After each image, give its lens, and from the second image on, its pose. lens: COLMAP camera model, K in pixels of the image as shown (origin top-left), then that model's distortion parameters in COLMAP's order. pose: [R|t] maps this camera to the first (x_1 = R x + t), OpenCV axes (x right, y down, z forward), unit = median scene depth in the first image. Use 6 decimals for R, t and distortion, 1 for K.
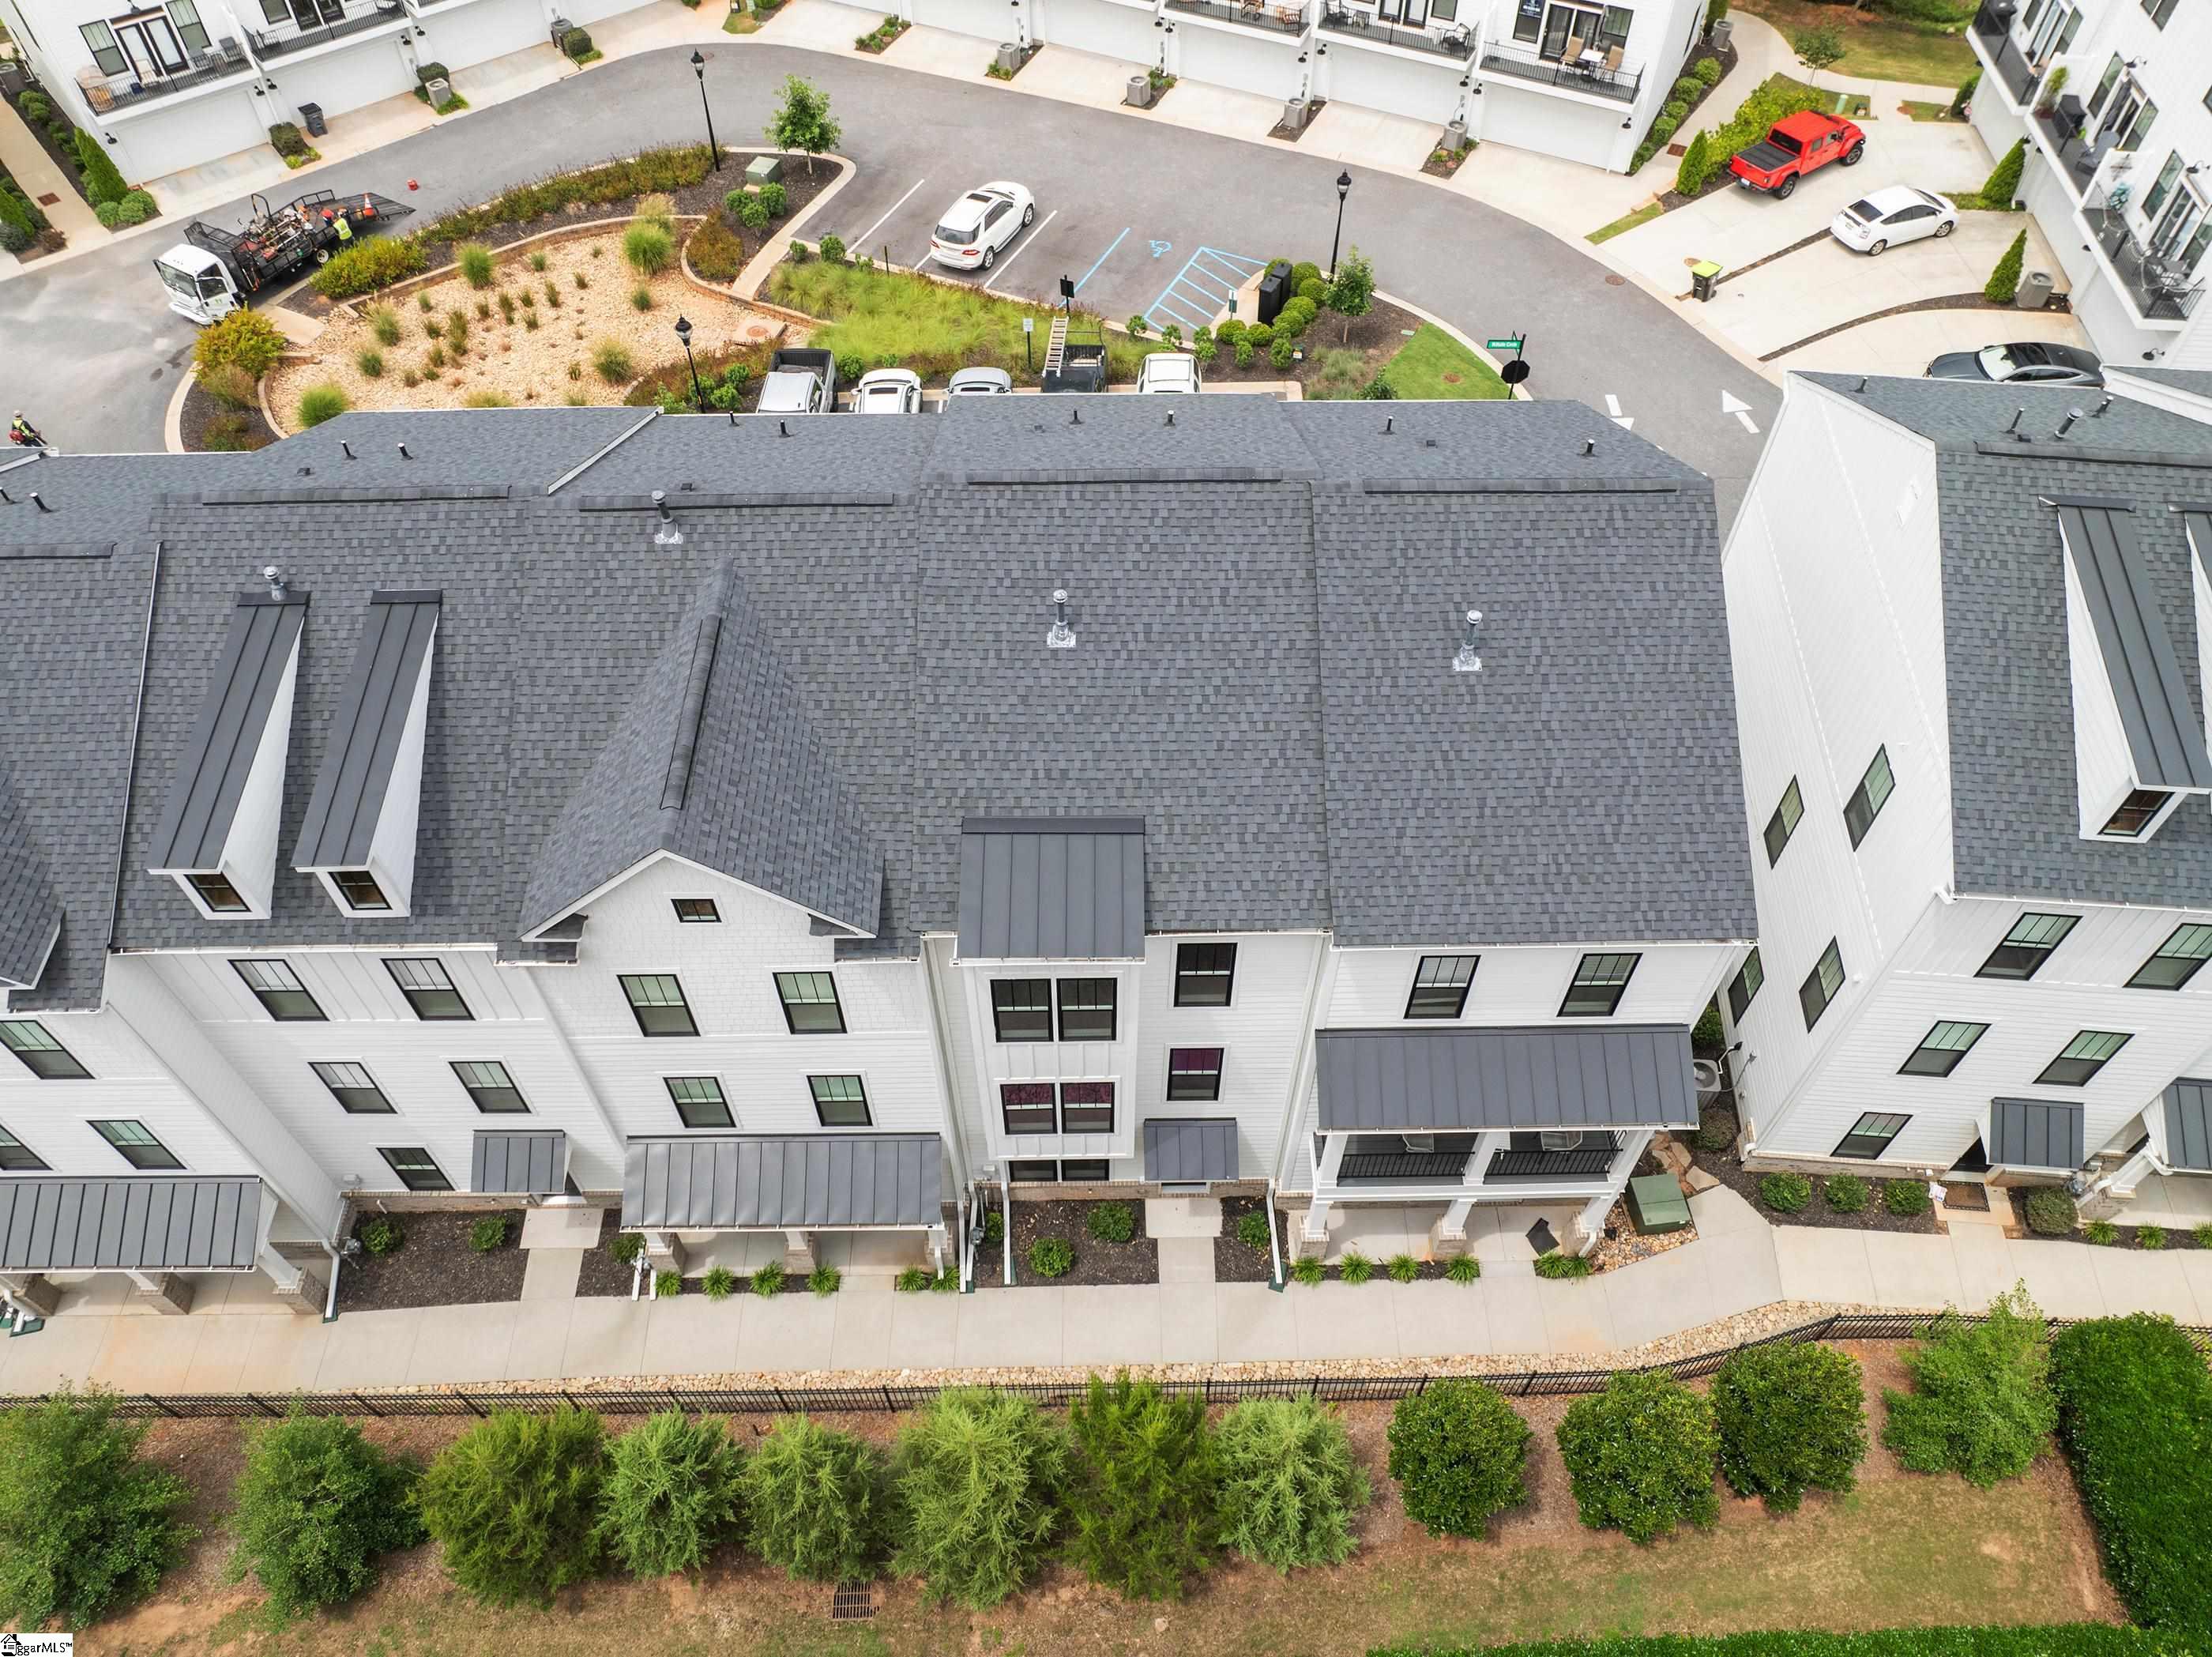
lens RADIAL K [[1637.0, 0, 1106.0], [0, 1637.0, 828.5], [0, 0, 1]] dist [-0.005227, -0.006150]
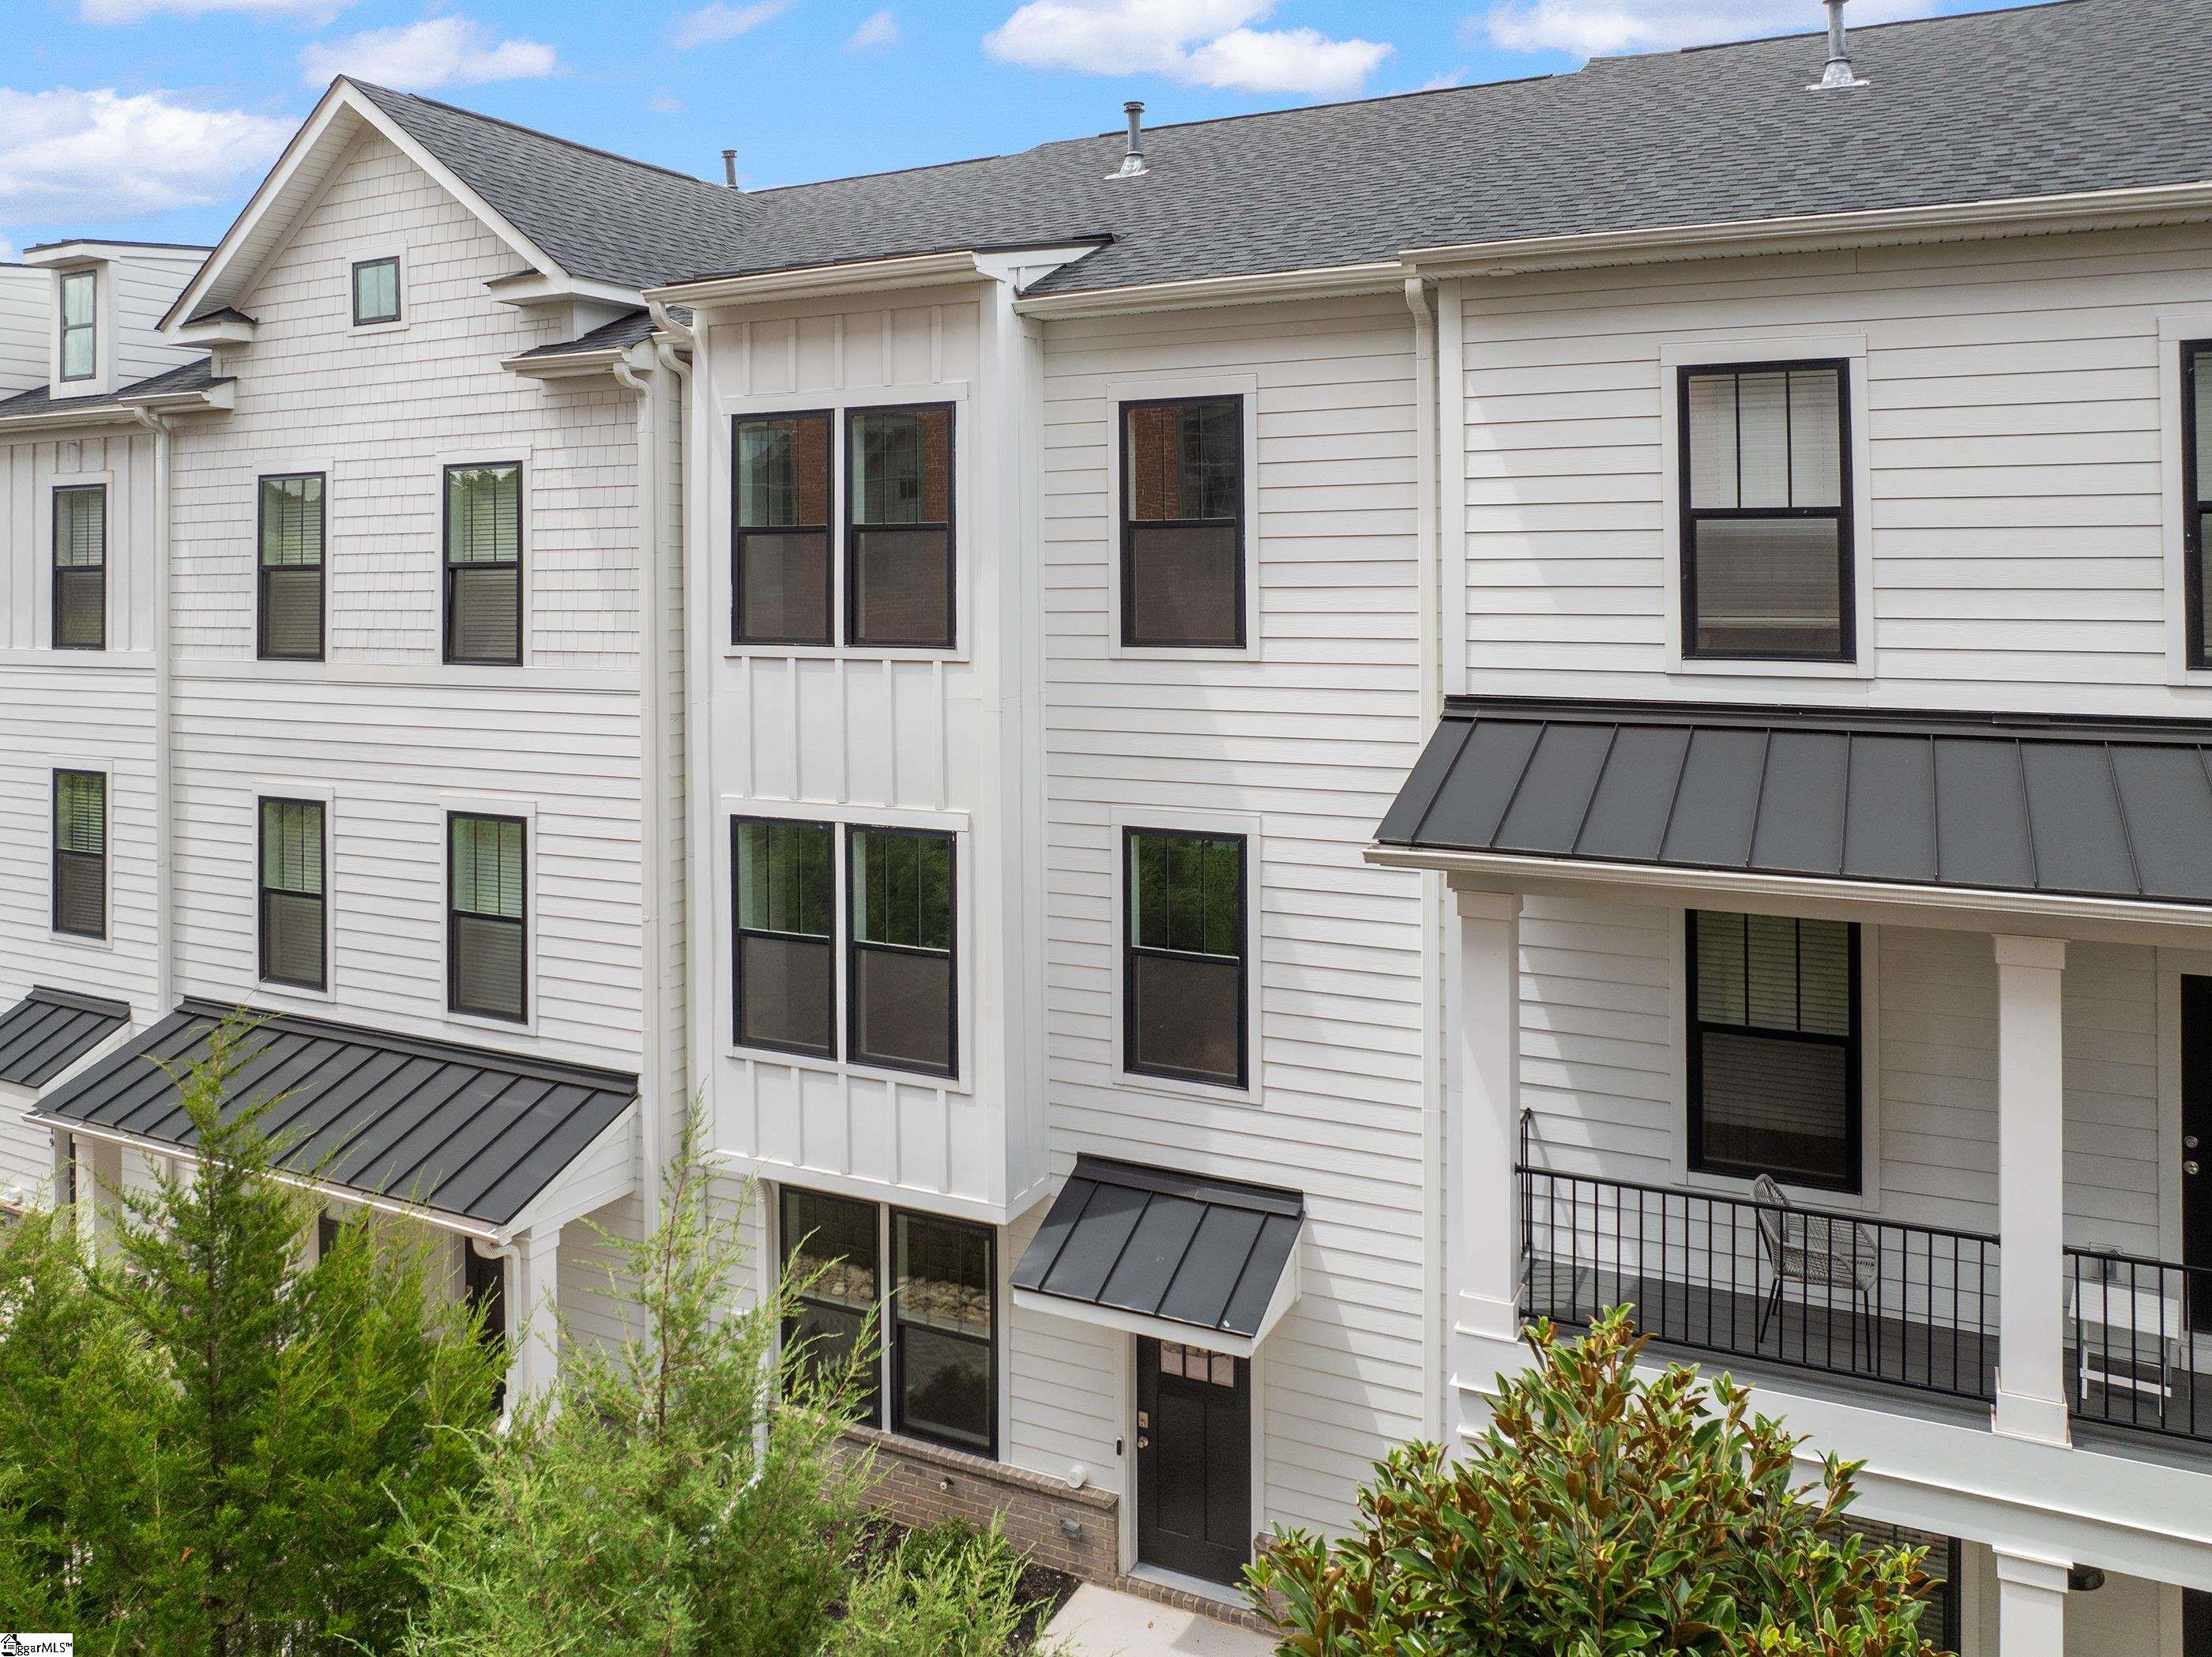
lens RADIAL K [[1590.8, 0, 1106.6], [0, 1590.8, 745.1], [0, 0, 1]] dist [0.002352, 0.001158]
pose [[0.893228, -0.018277, -0.449232, 0.225159], [-0.342334, 0.620084, -0.705907, 0.420747], [0.291463, 0.784323, 0.547619, 0.771751]]
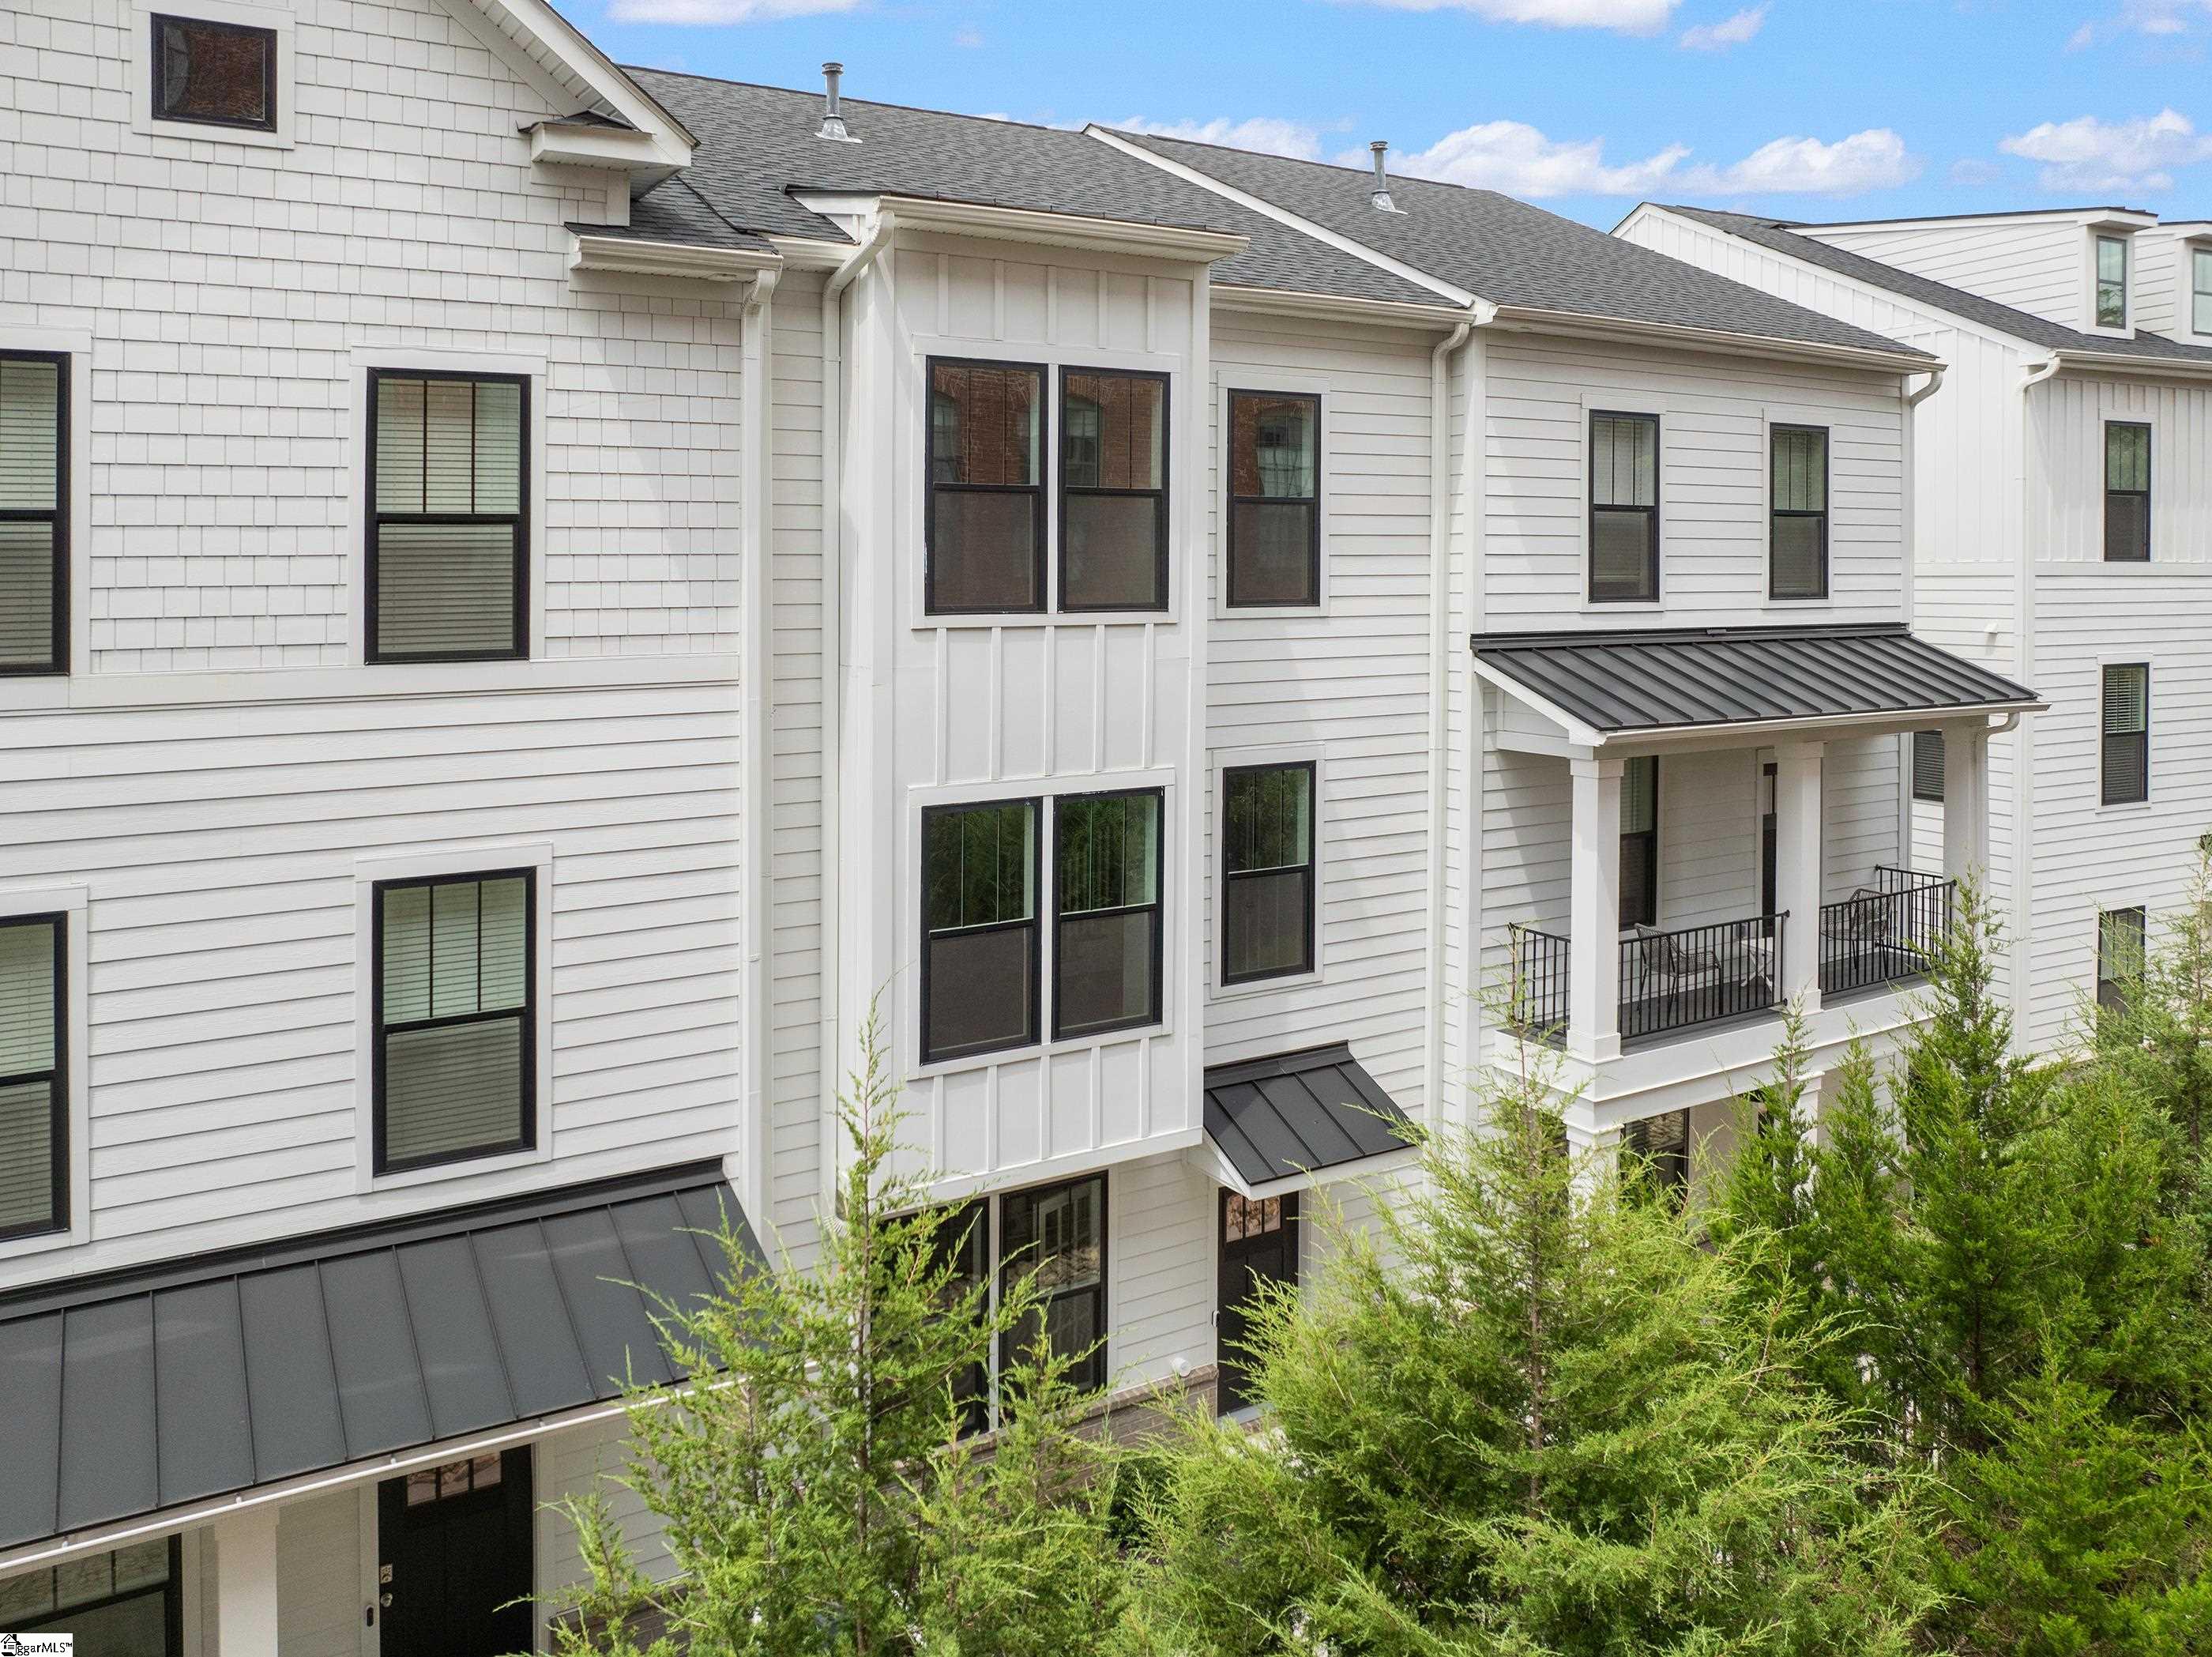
lens RADIAL K [[1637.0, 0, 1106.0], [0, 1637.0, 828.5], [0, 0, 1]] dist [-0.005227, -0.006150]
pose [[0.857120, -0.142996, 0.494871, -0.246031], [0.463518, 0.633195, -0.619850, 0.433676], [-0.224714, 0.760668, 0.609006, 0.743630]]
